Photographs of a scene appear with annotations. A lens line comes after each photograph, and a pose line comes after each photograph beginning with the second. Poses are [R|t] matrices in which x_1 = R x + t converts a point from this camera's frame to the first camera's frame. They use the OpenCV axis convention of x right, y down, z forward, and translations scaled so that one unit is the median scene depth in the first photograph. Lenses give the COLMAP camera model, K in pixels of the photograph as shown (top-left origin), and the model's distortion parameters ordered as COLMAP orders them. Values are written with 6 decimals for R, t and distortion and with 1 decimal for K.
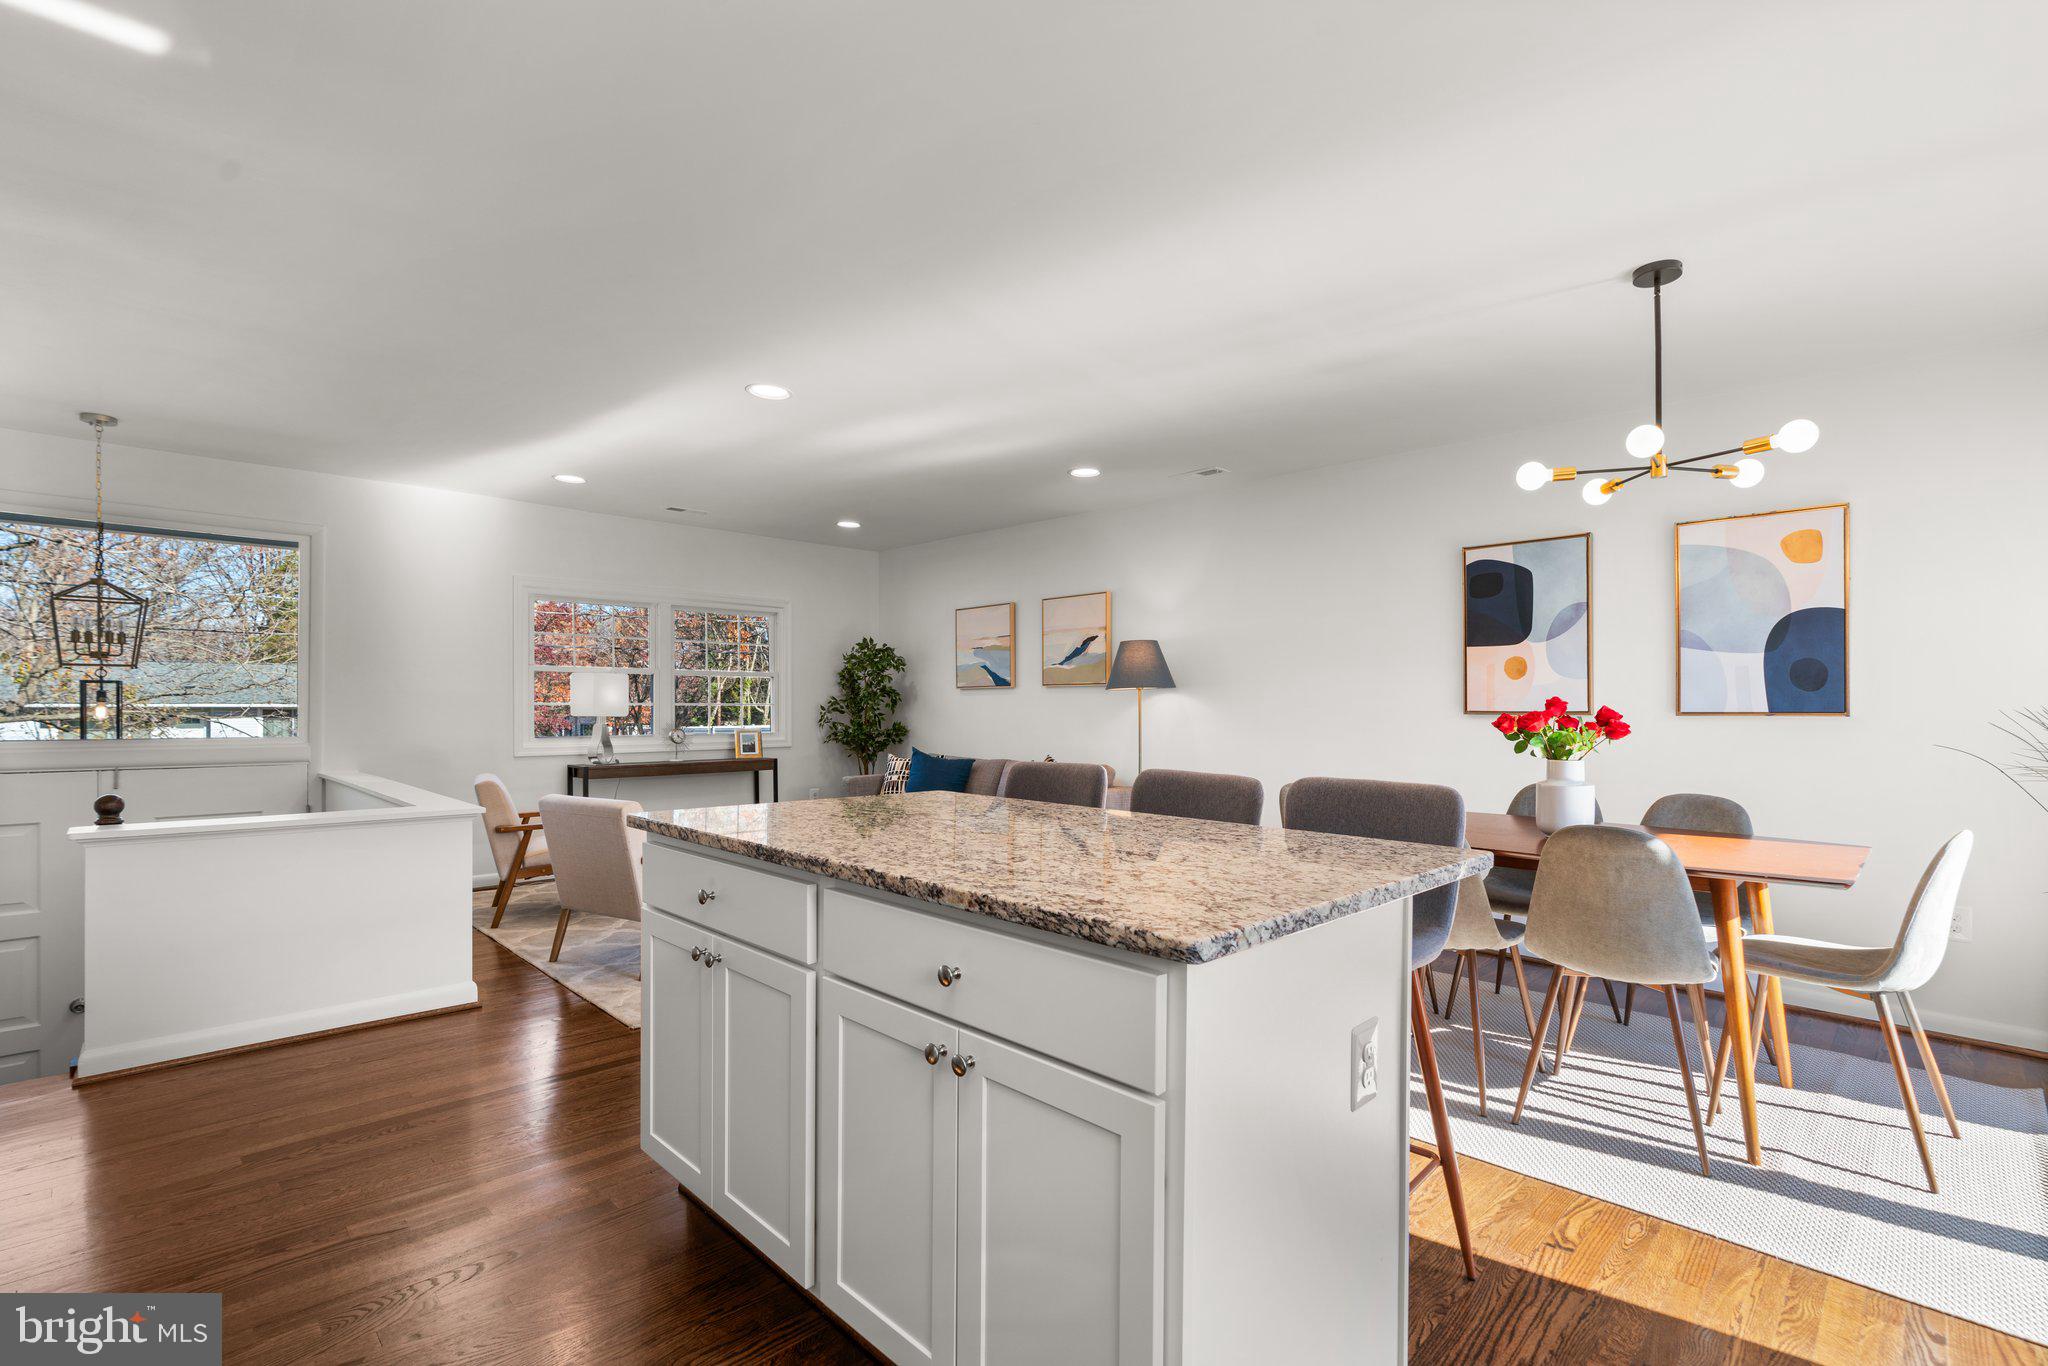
lens RADIAL K [[930.3, 0, 1027.1], [0, 930.3, 697.6], [0, 0, 1]] dist [0.000882, 0.000162]
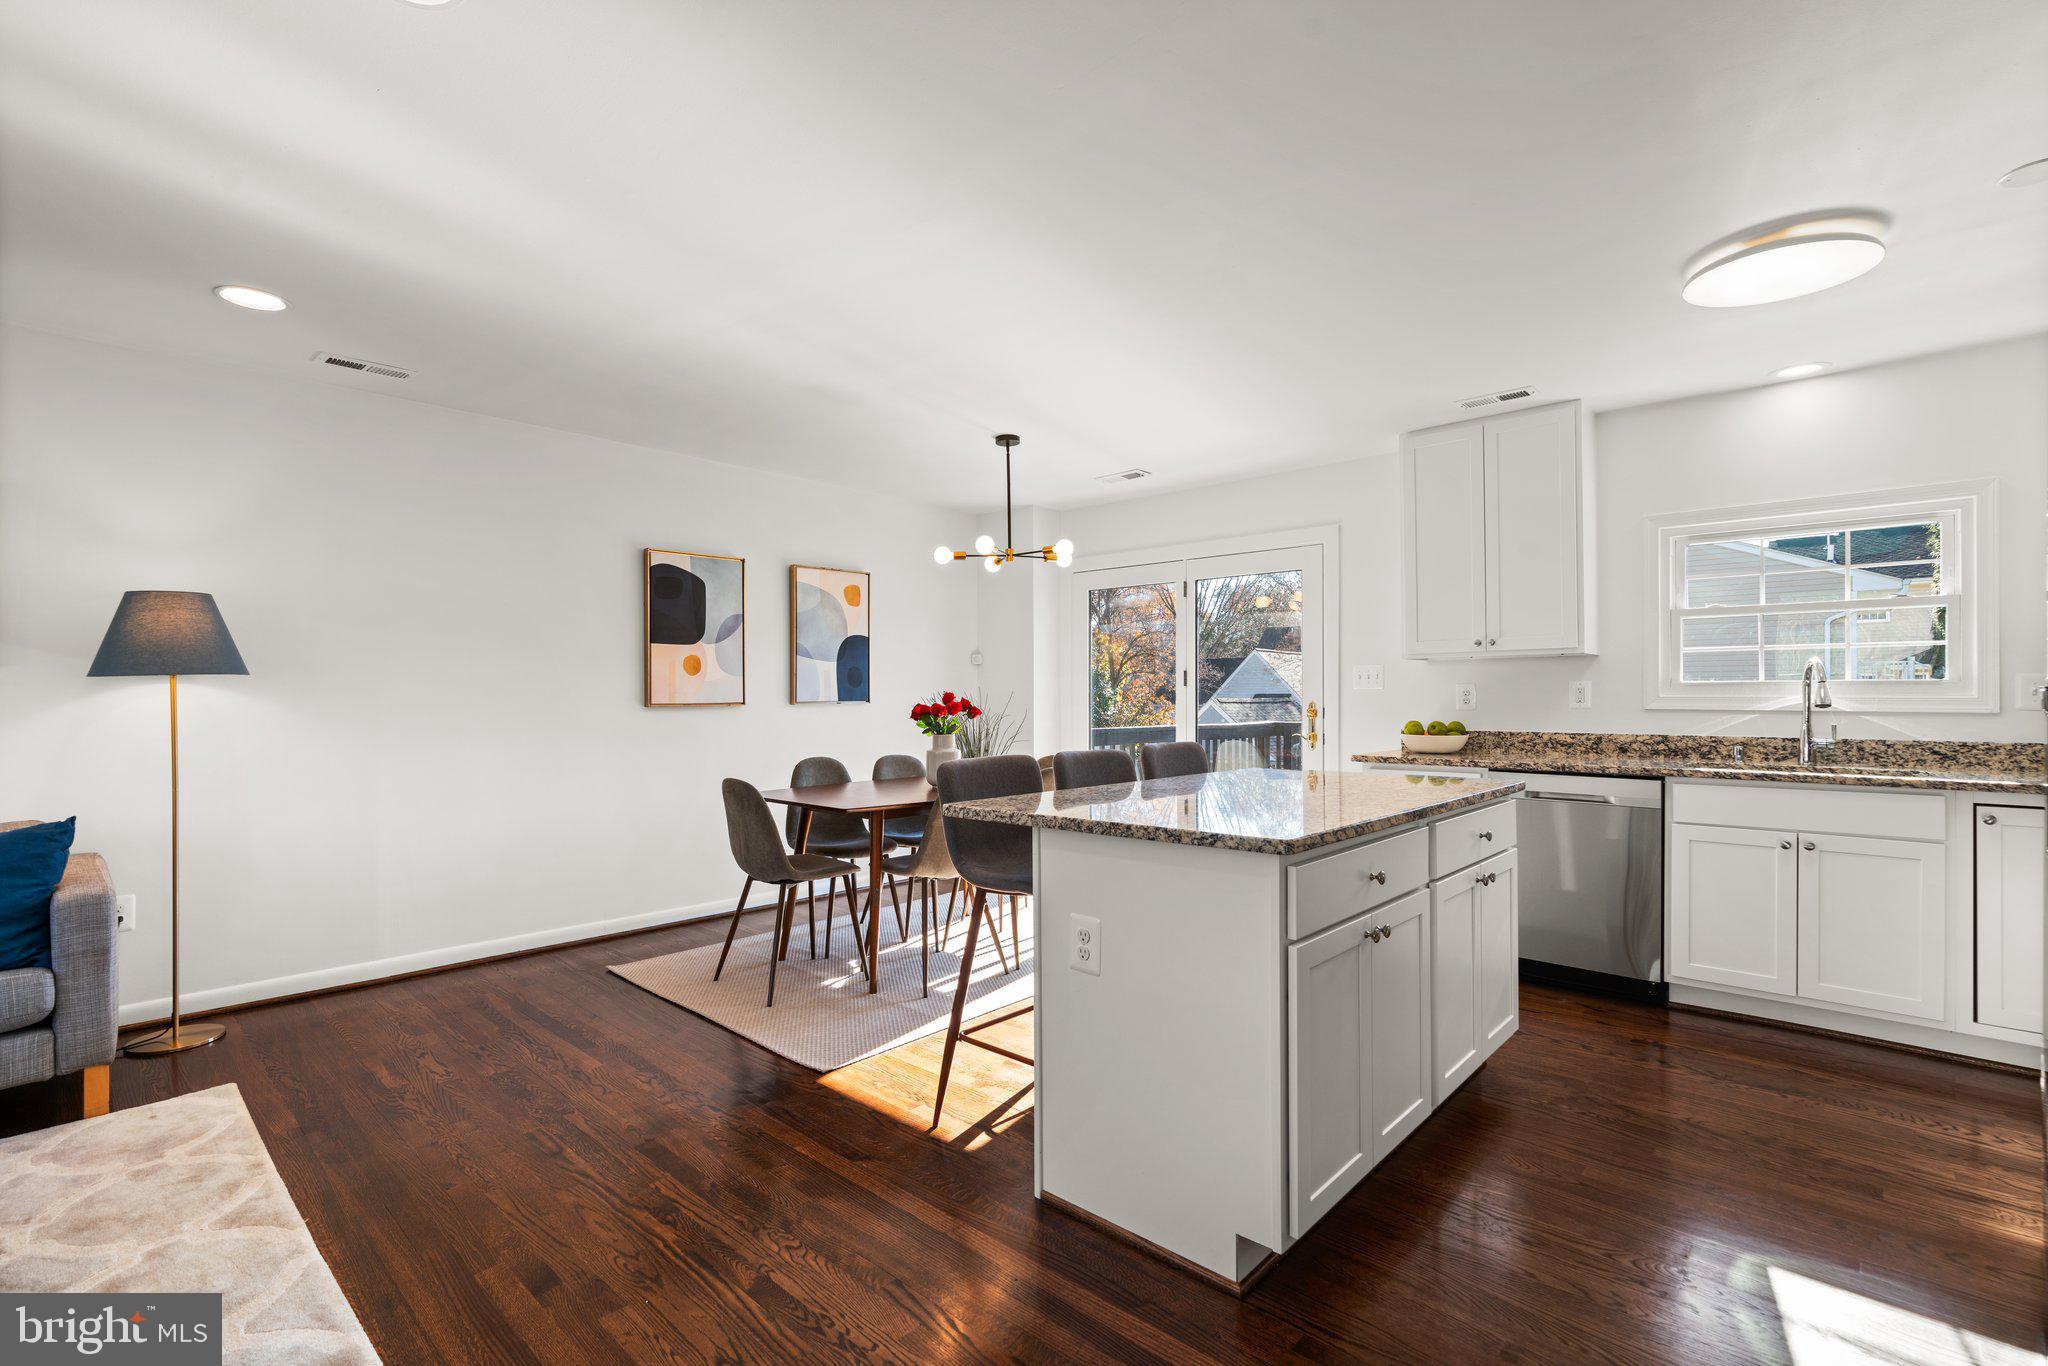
lens RADIAL K [[926.5, 0, 1033.1], [0, 926.5, 688.4], [0, 0, 1]] dist [-0.003198, -0.000158]
pose [[-0.057199, 0.003937, 0.998355, -0.640982], [-0.002040, 0.999990, -0.004061, -0.000502], [-0.998361, -0.002269, -0.057191, 0.682596]]
